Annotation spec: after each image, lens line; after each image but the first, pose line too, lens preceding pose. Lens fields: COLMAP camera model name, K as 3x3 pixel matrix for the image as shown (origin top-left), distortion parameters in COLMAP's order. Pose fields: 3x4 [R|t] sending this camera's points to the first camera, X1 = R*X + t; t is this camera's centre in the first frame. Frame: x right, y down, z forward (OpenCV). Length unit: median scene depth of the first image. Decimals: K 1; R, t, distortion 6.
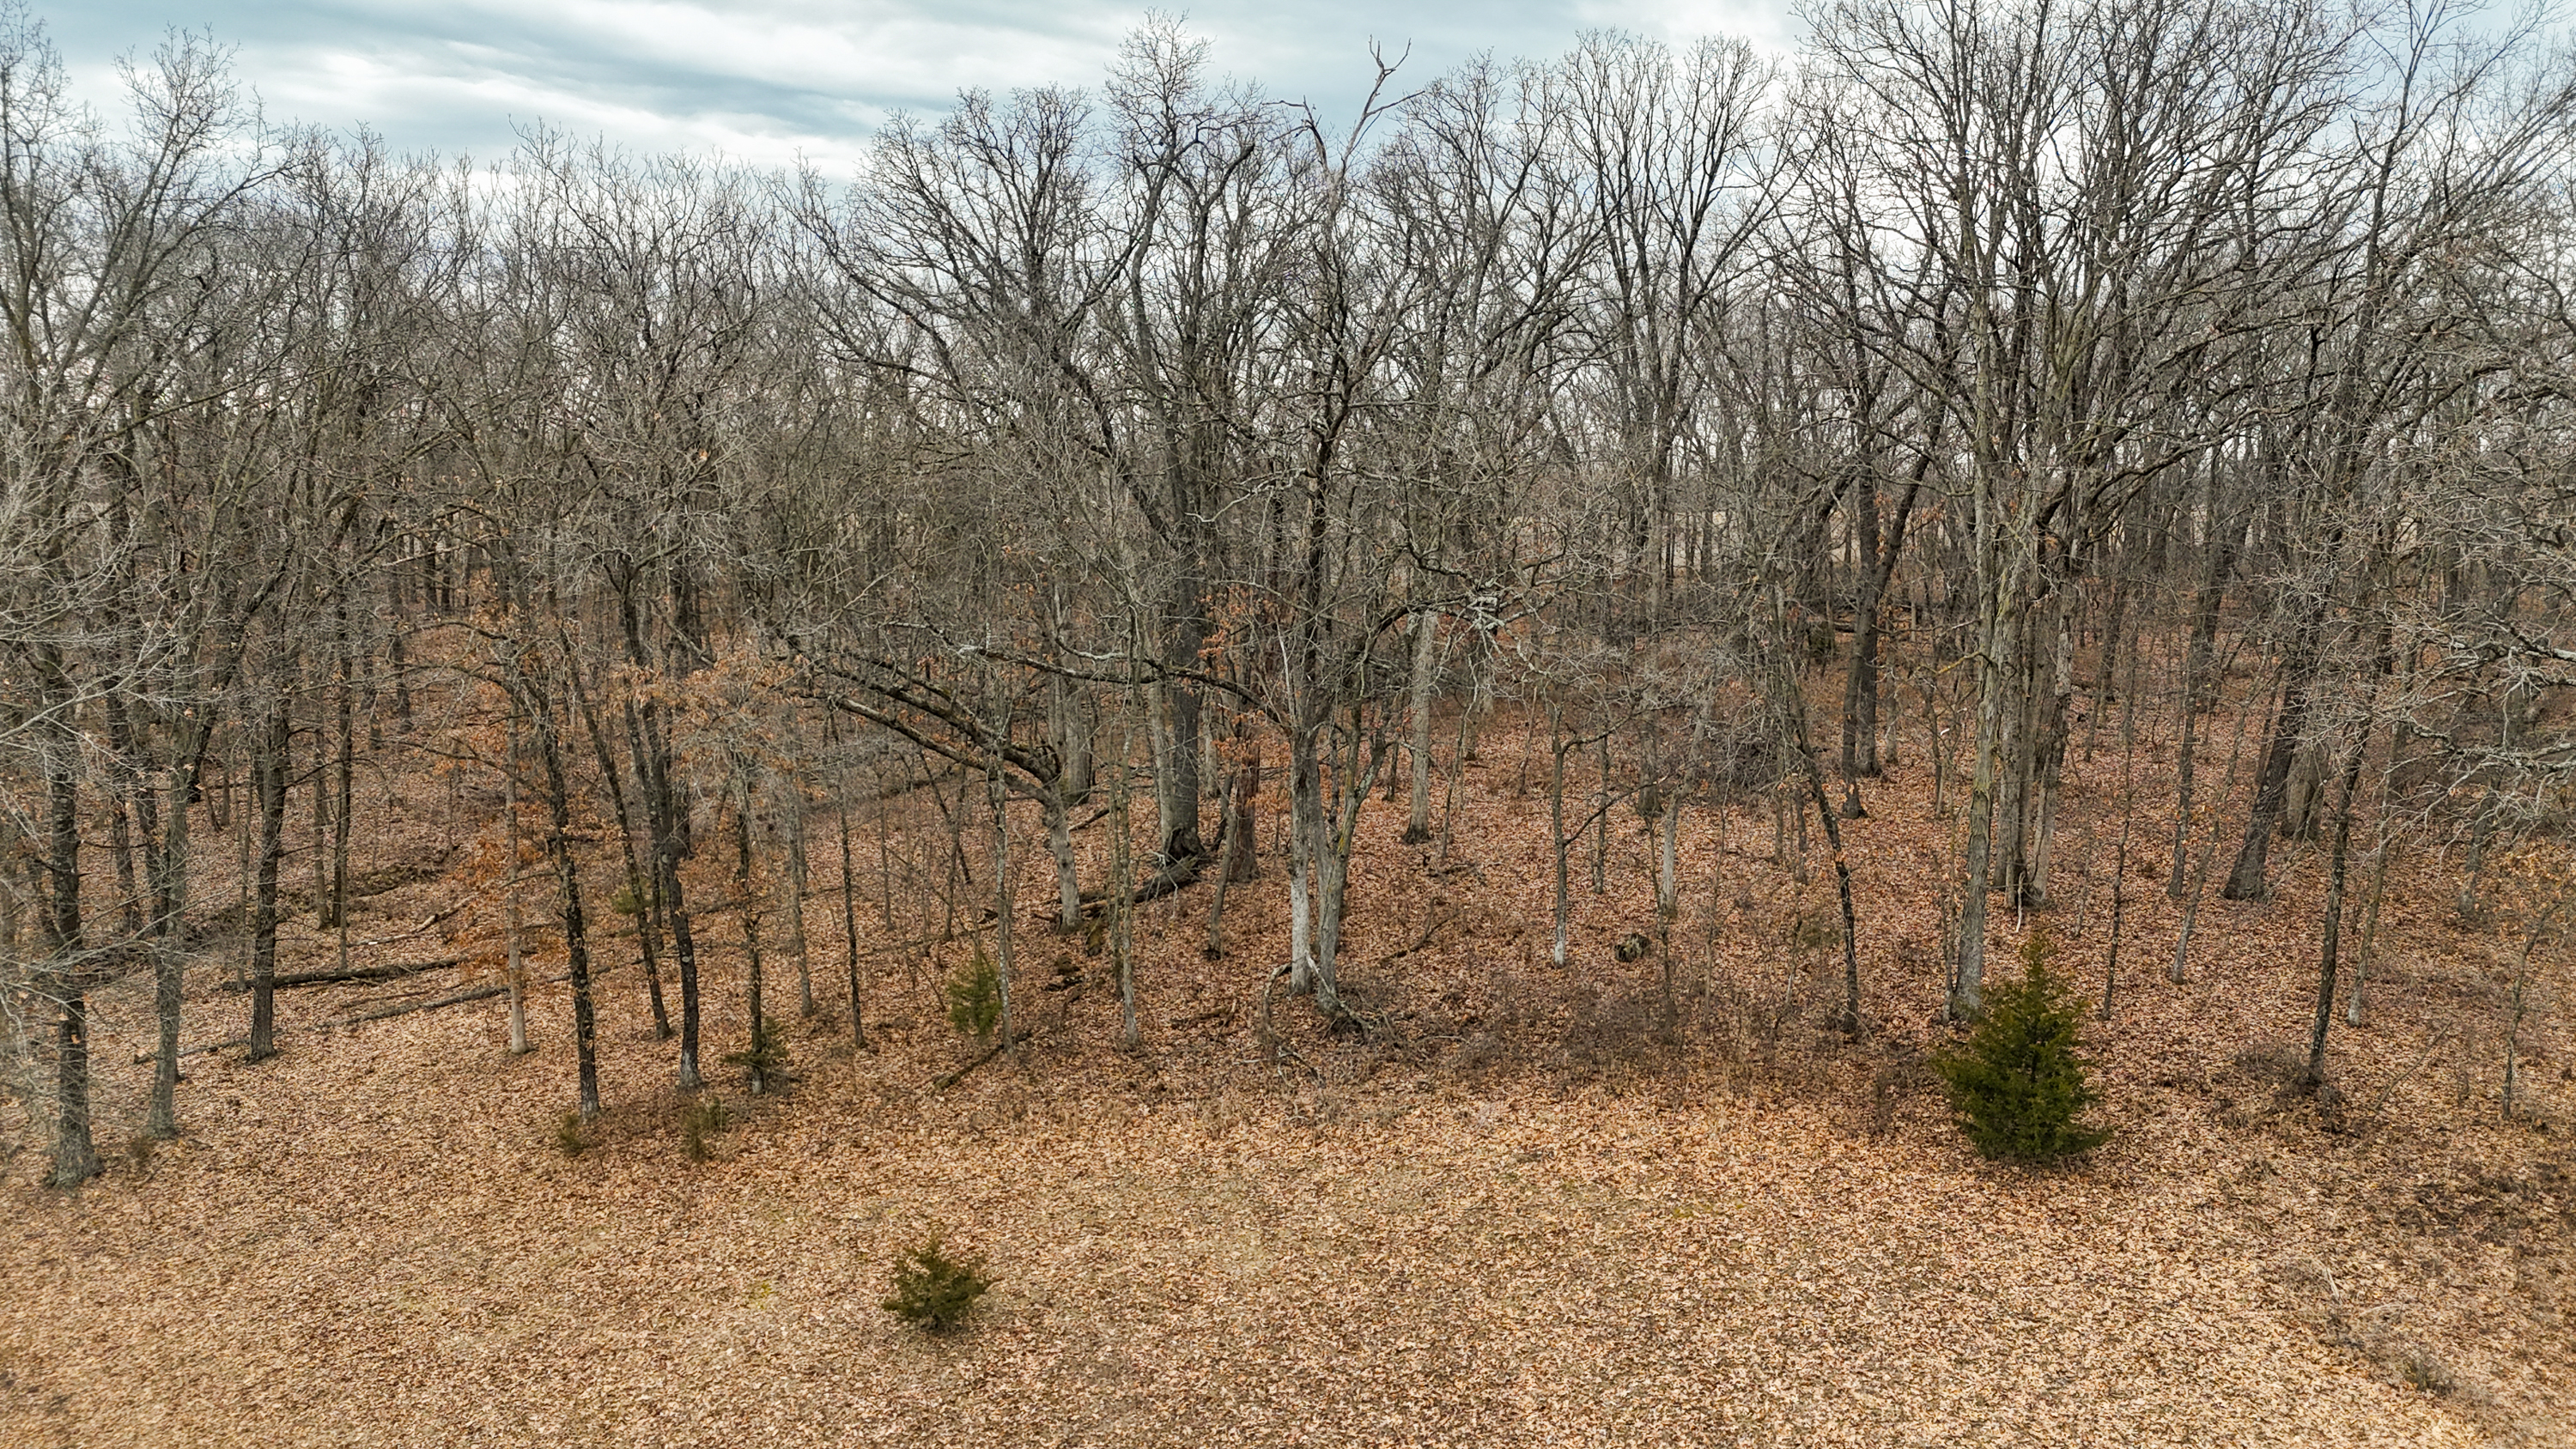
lens RADIAL K [[1881.5, 0, 1288.0], [0, 1881.5, 724.5], [0, 0, 1]] dist [0.071764, -0.064227]
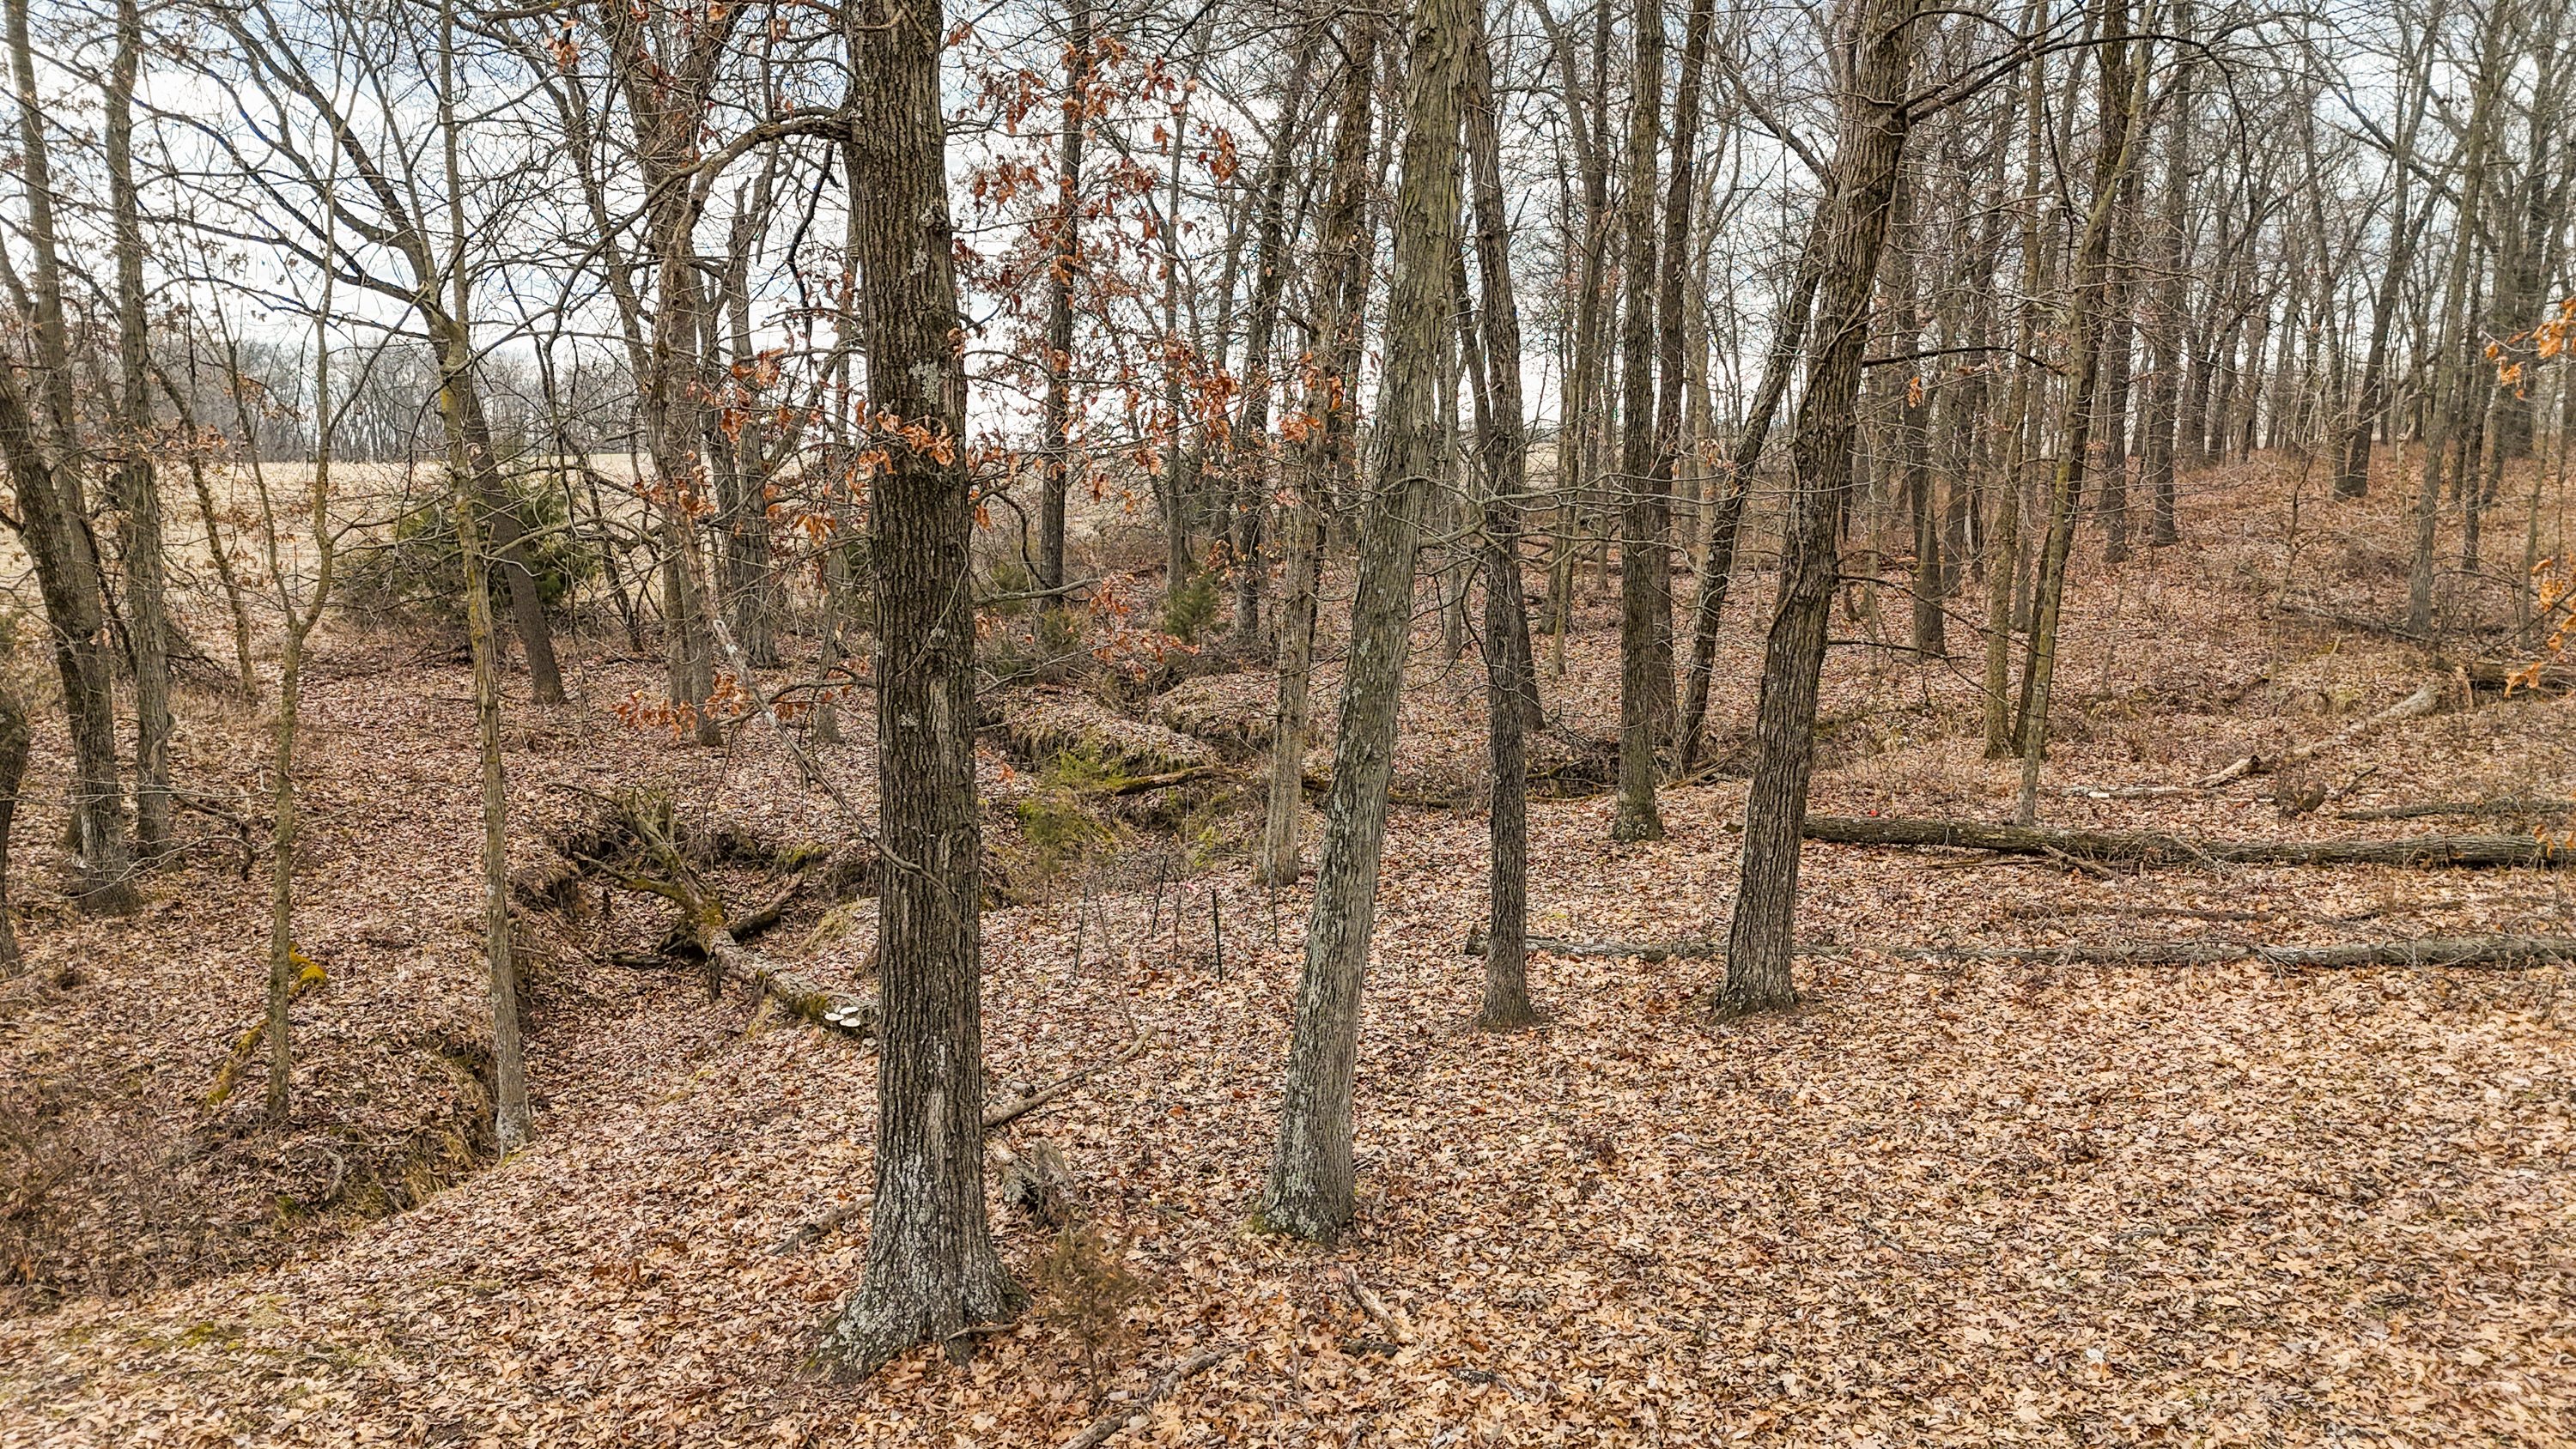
lens RADIAL K [[1881.5, 0, 1288.0], [0, 1881.5, 724.5], [0, 0, 1]] dist [0.071764, -0.064227]
pose [[0.661751, 0.094601, -0.743731, -0.314227], [-0.094631, 0.994613, 0.042313, 0.106479], [0.743728, 0.042379, 0.667138, 0.641023]]
